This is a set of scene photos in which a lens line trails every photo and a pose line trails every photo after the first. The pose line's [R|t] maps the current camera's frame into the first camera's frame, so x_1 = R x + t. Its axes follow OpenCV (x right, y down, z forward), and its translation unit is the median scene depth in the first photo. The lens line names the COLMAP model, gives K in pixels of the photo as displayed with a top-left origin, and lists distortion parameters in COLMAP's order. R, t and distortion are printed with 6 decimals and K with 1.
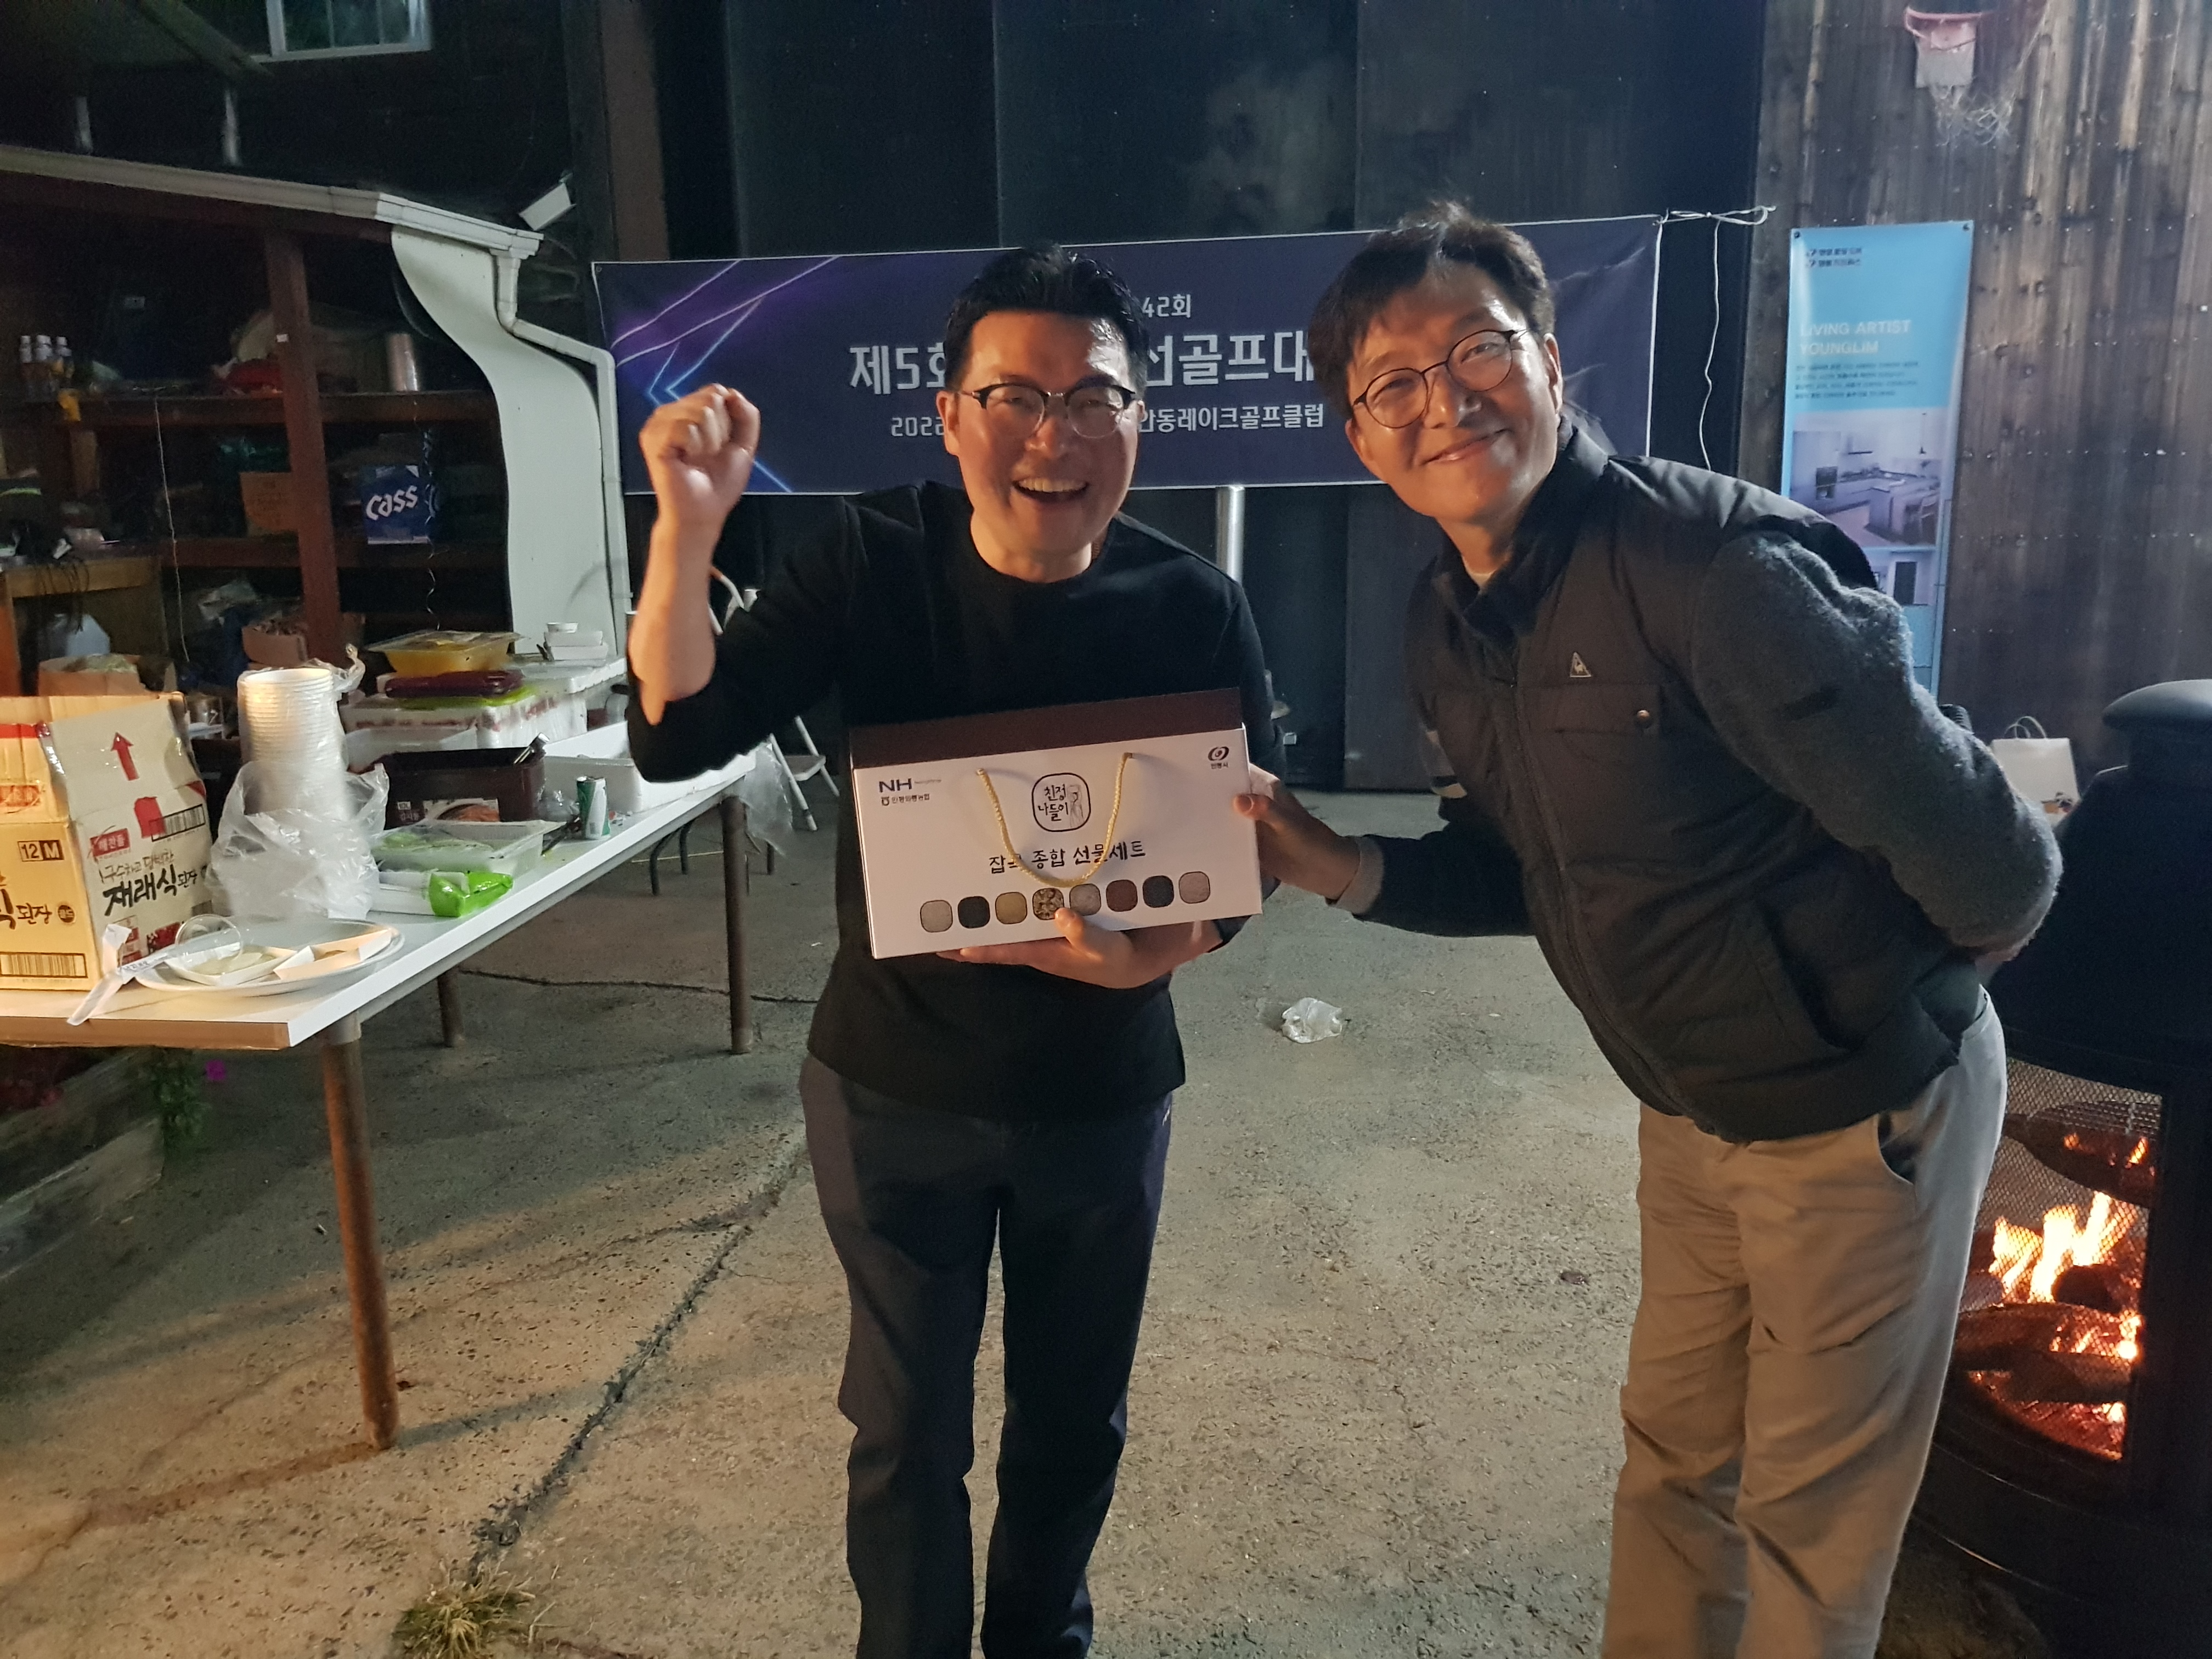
lens RADIAL K [[1711.3, 0, 1085.8], [0, 1711.3, 817.8], [0, 0, 1]] dist [0.056899, -0.100463]
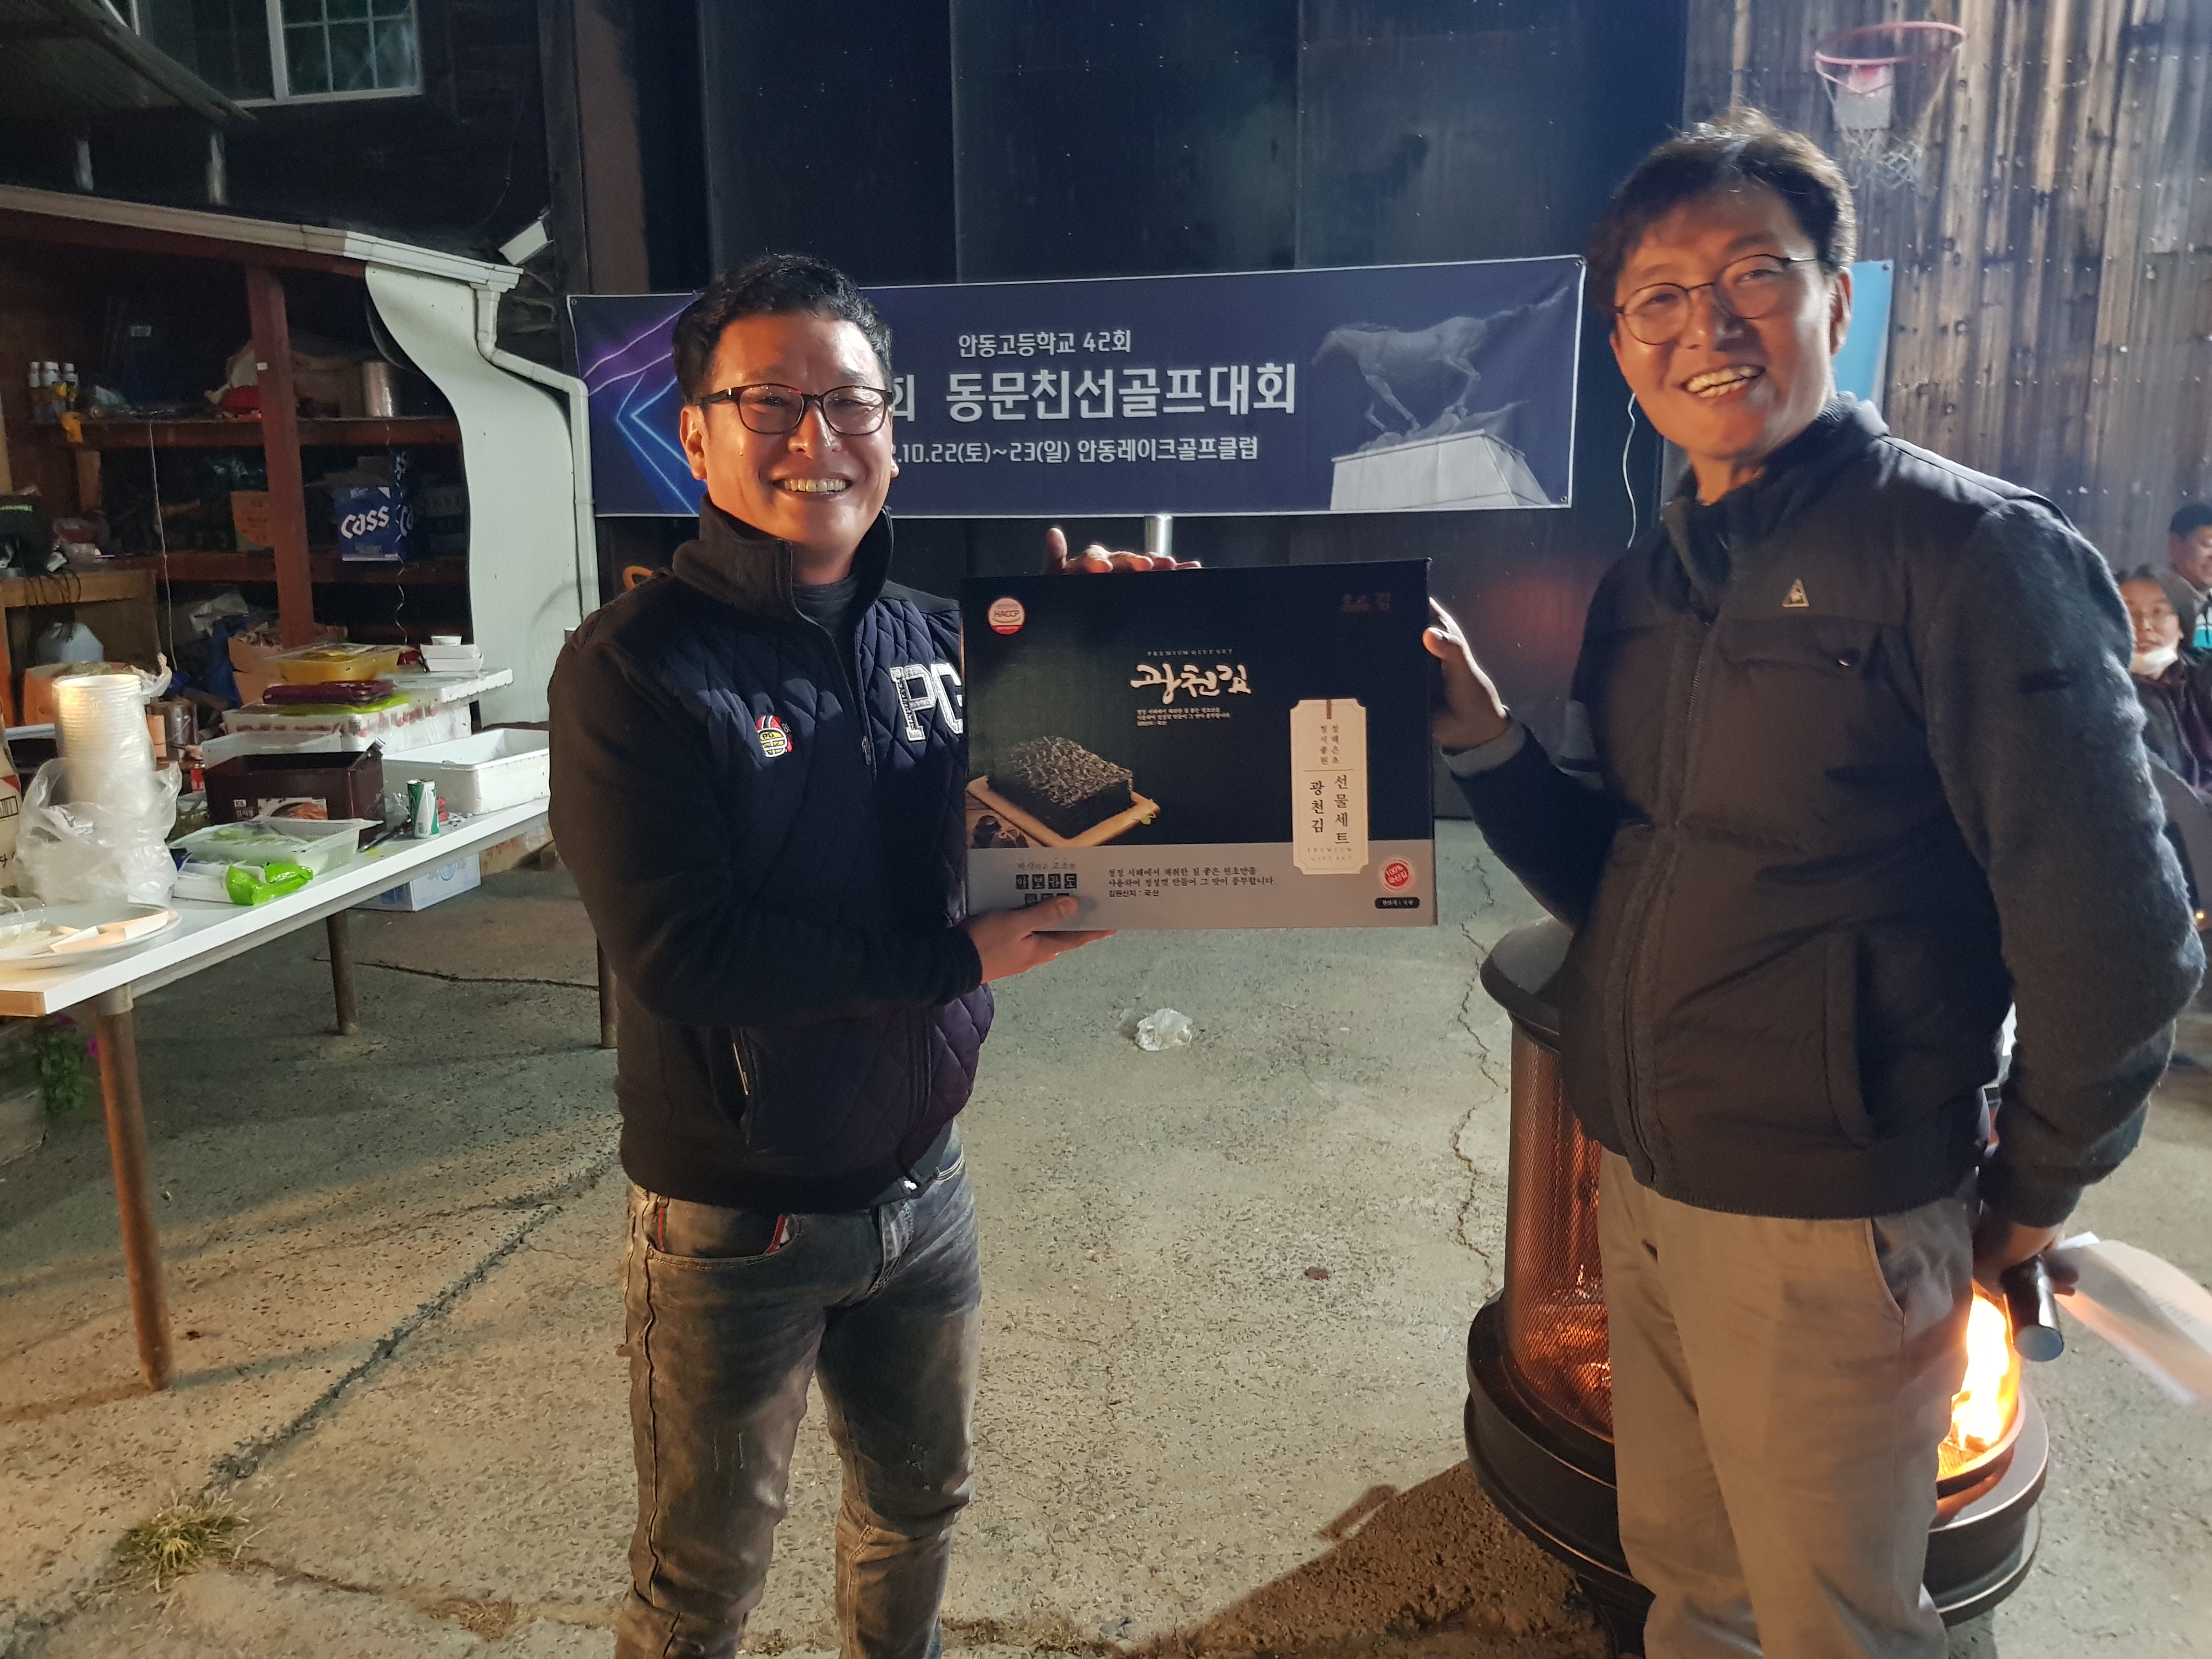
lens RADIAL K [[1703.0, 0, 1065.2], [0, 1703.0, 805.4], [0, 0, 1]] dist [0.049280, -0.086515]
pose [[0.998668, 0.018533, -0.048160, 0.147128], [-0.019467, 0.999630, -0.019009, 0.004020], [0.047790, 0.019922, 0.998659, -0.043475]]
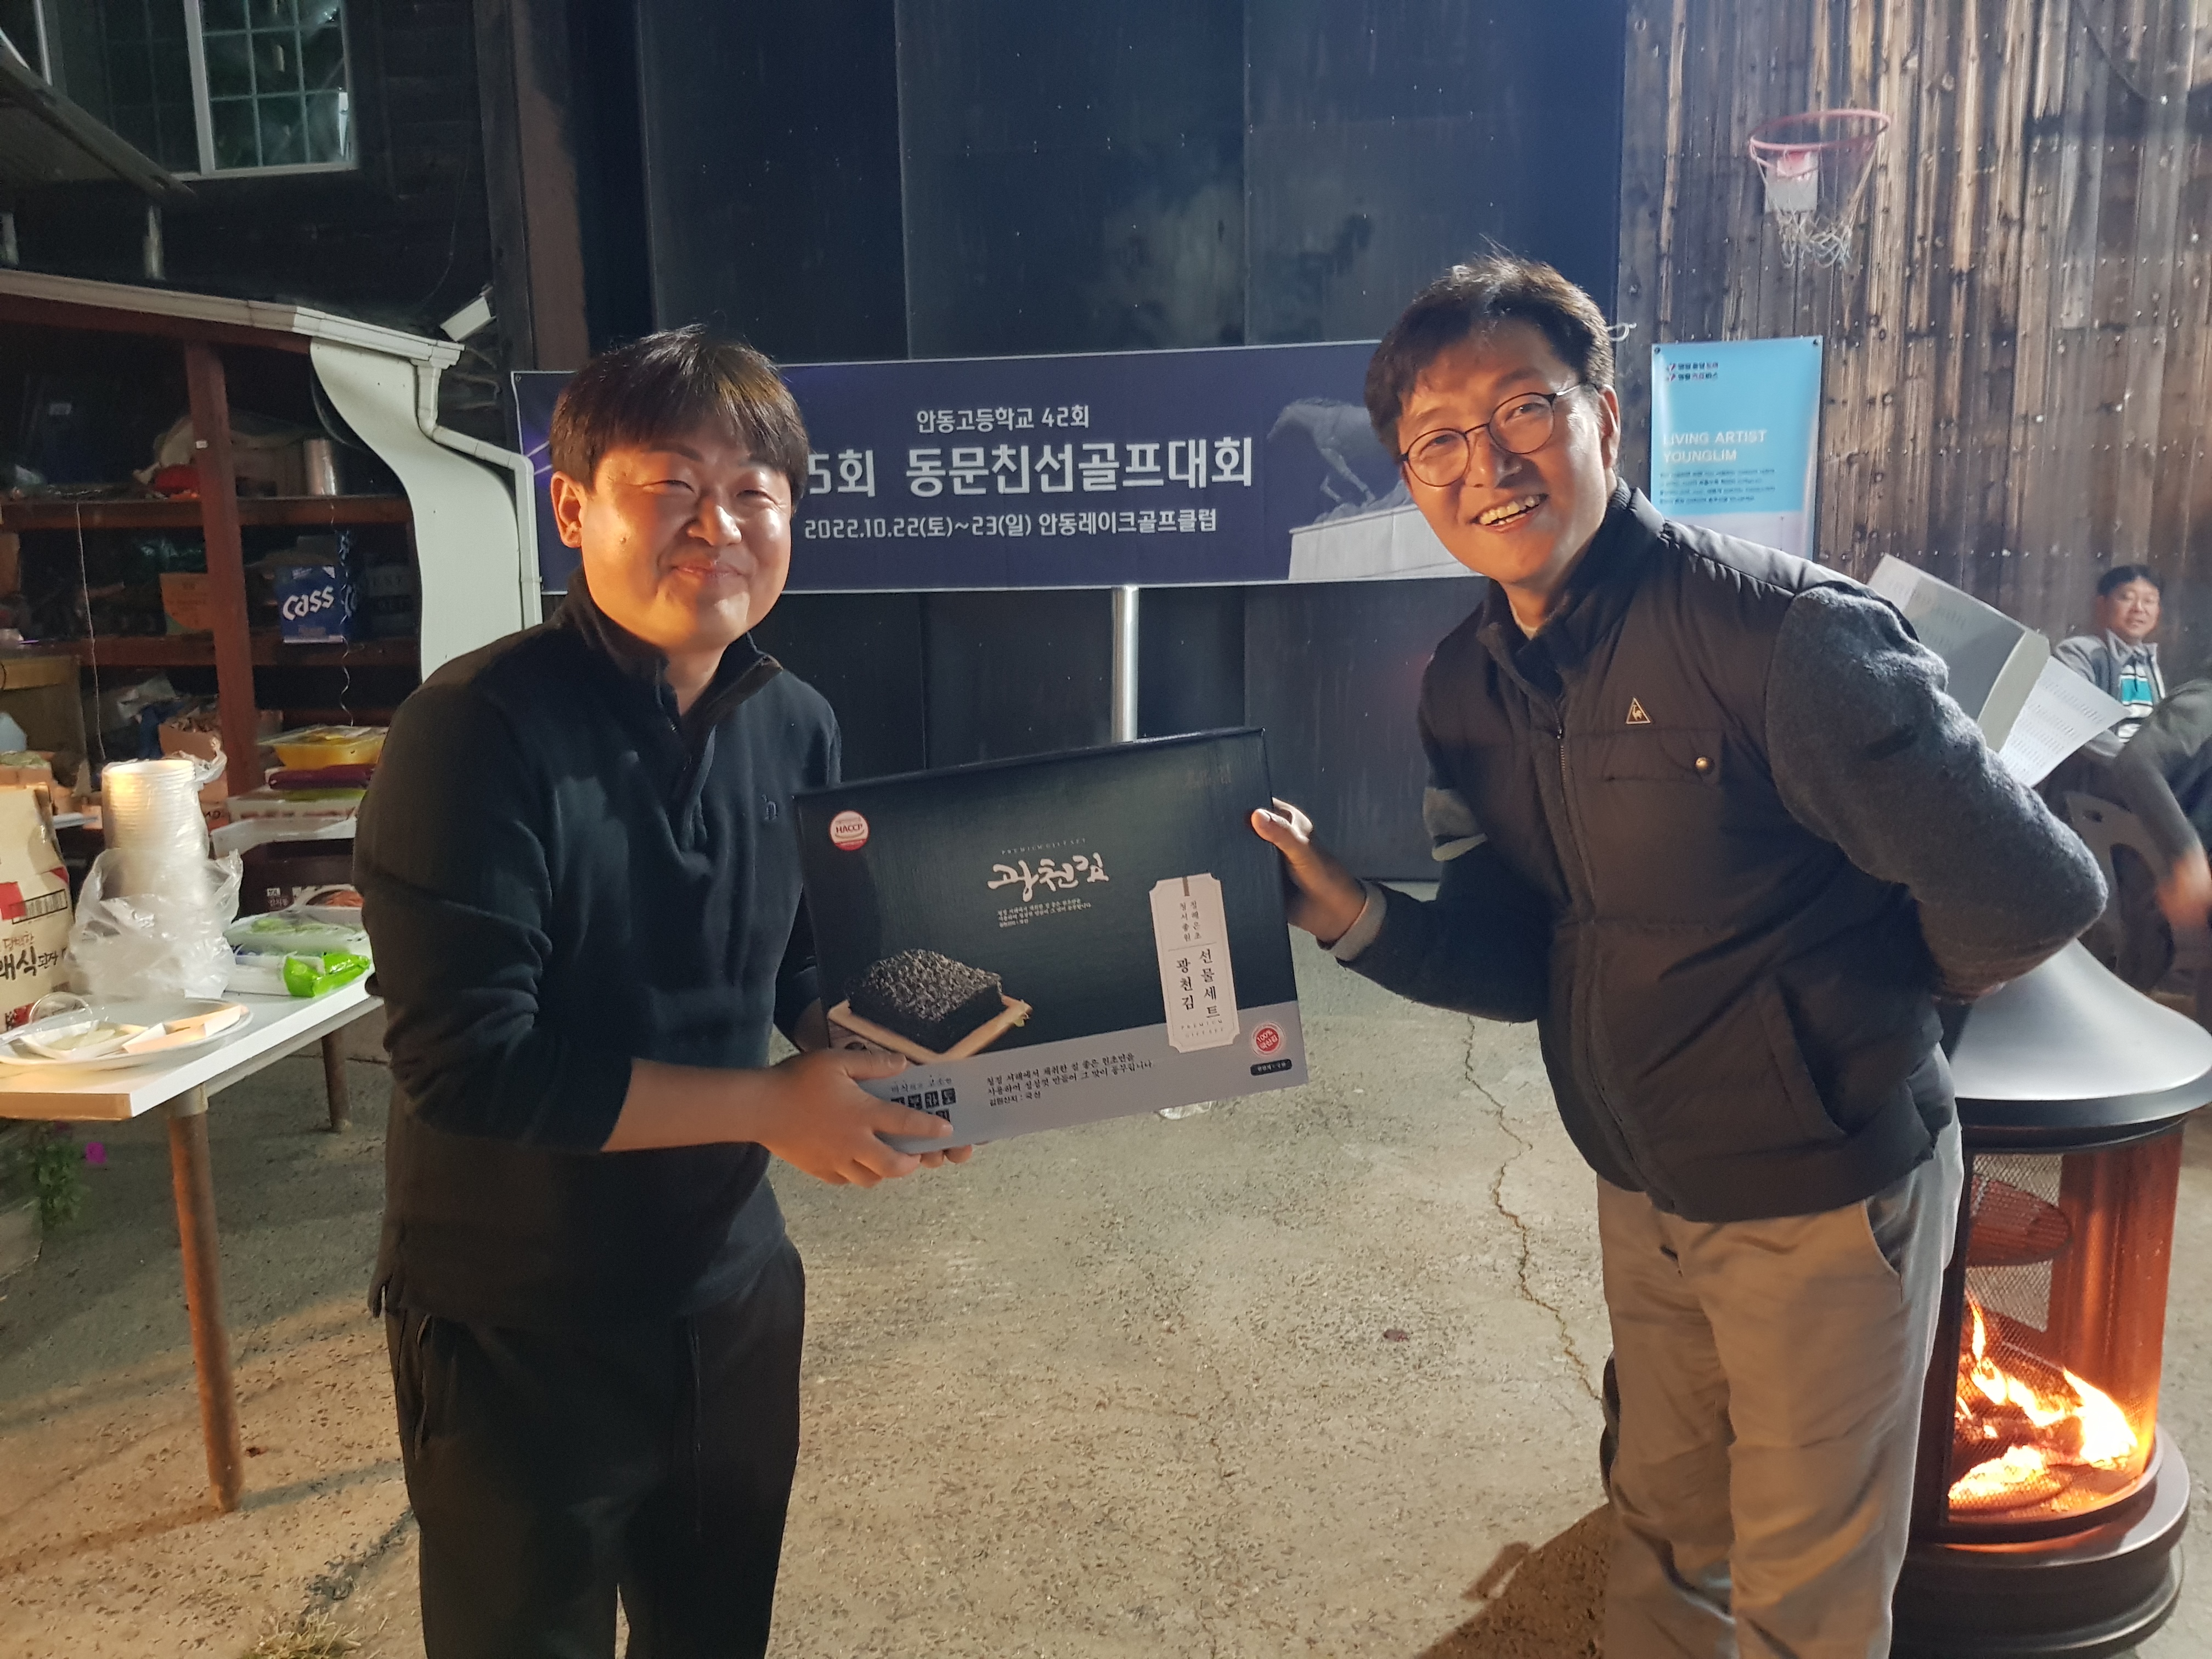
lens RADIAL K [[1700.0, 0, 1084.4], [0, 1700.0, 824.6], [0, 0, 1]] dist [0.059241, -0.102150]
pose [[0.999607, -0.004772, 0.027614, 0.055665], [0.006182, 0.998670, -0.051192, 0.007046], [-0.027333, 0.051343, 0.998307, -0.042257]]
